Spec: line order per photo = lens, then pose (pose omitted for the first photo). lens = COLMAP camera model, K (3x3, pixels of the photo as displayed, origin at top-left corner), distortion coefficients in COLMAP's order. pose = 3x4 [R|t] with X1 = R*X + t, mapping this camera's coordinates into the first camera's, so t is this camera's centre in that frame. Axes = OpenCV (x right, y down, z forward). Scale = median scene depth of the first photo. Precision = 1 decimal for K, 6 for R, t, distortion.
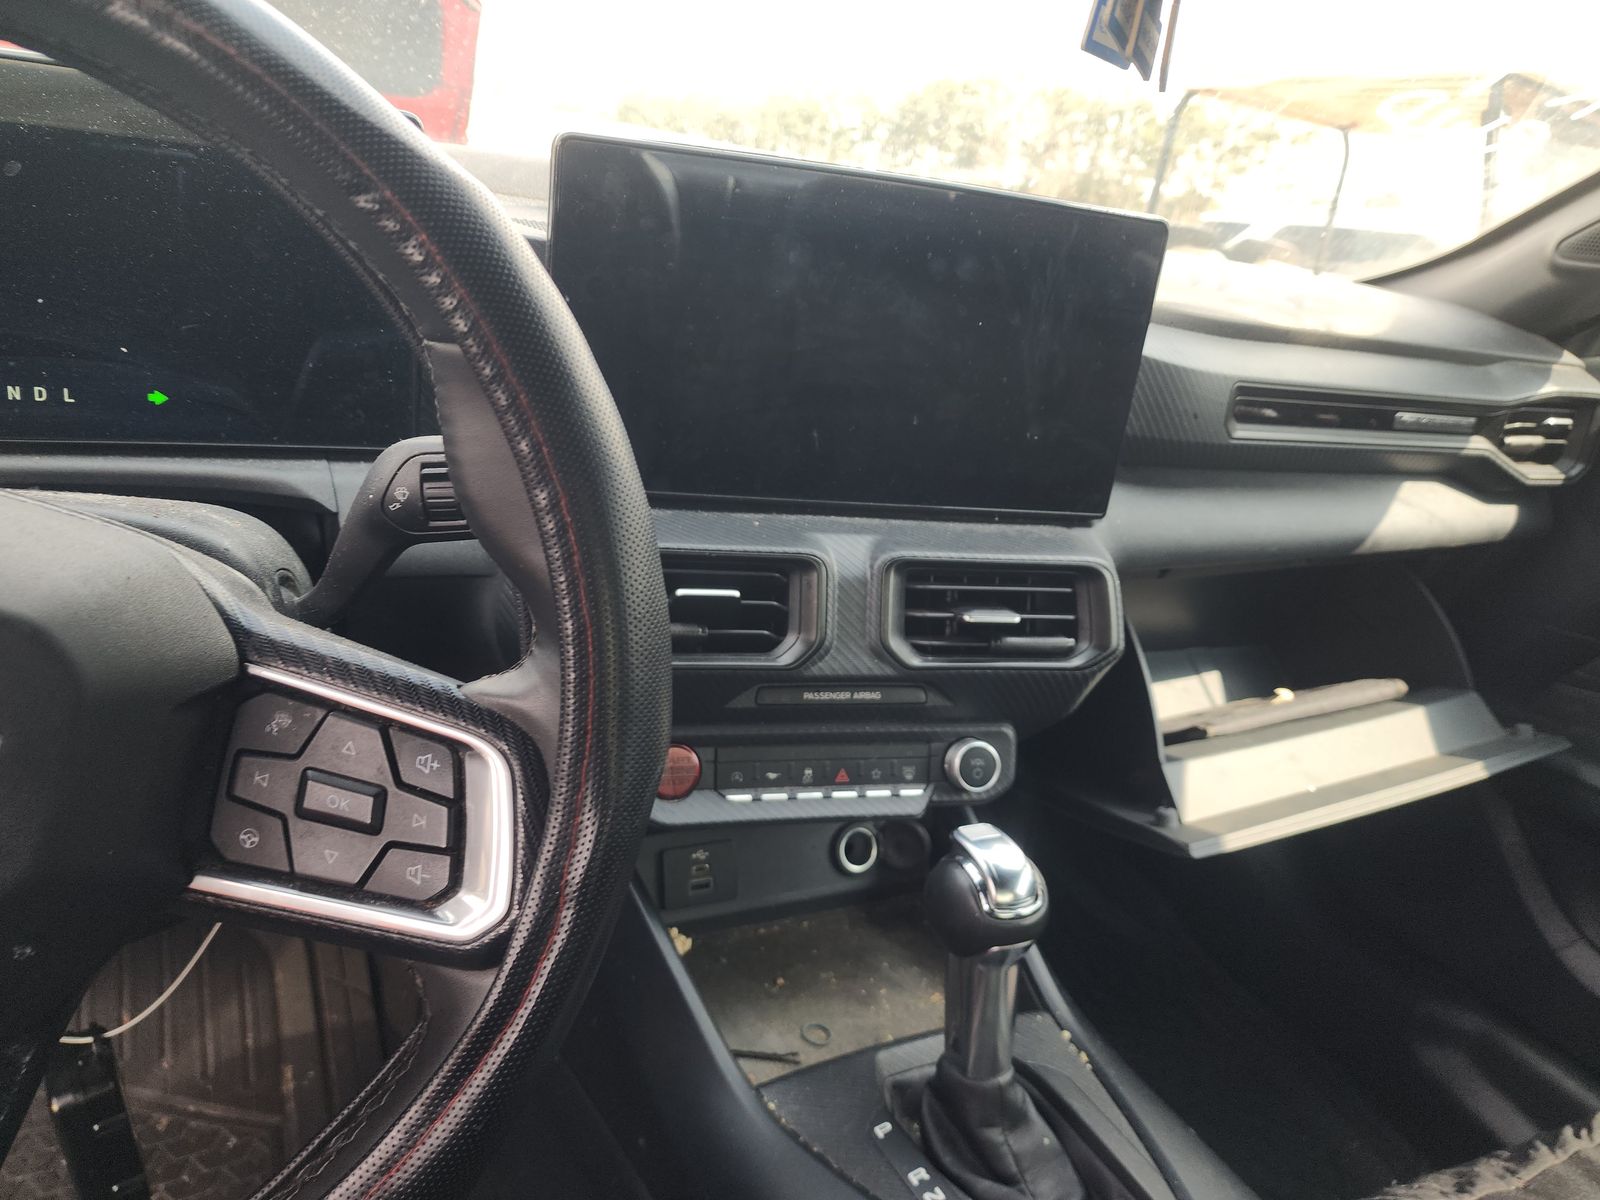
lens RADIAL K [[1070.1, 0, 785.1], [0, 1070.1, 629.4], [0, 0, 1]] dist [0.023051, -0.033242]
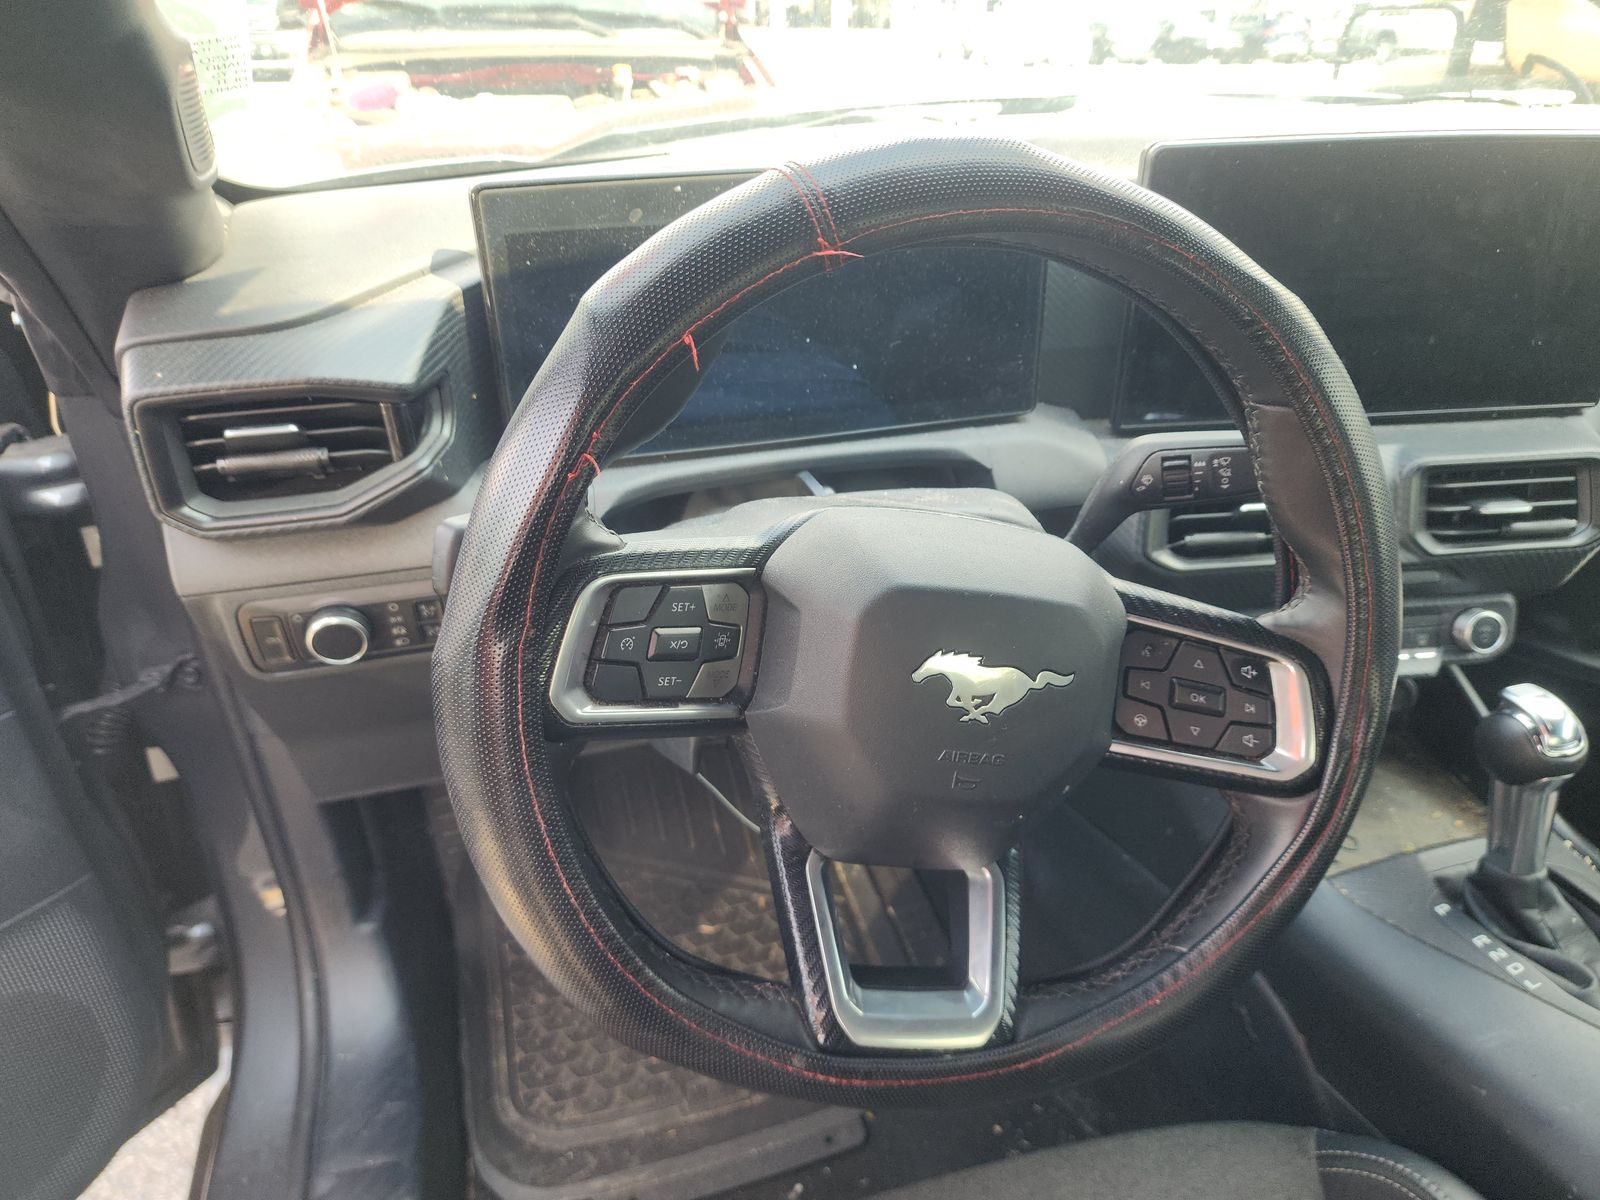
lens RADIAL K [[1070.1, 0, 785.1], [0, 1070.1, 629.4], [0, 0, 1]] dist [0.023051, -0.033242]
pose [[0.976303, -0.032172, -0.214005, -0.394827], [0.066178, 0.985900, 0.153696, -0.134745], [0.206043, -0.164216, 0.964665, -0.392341]]
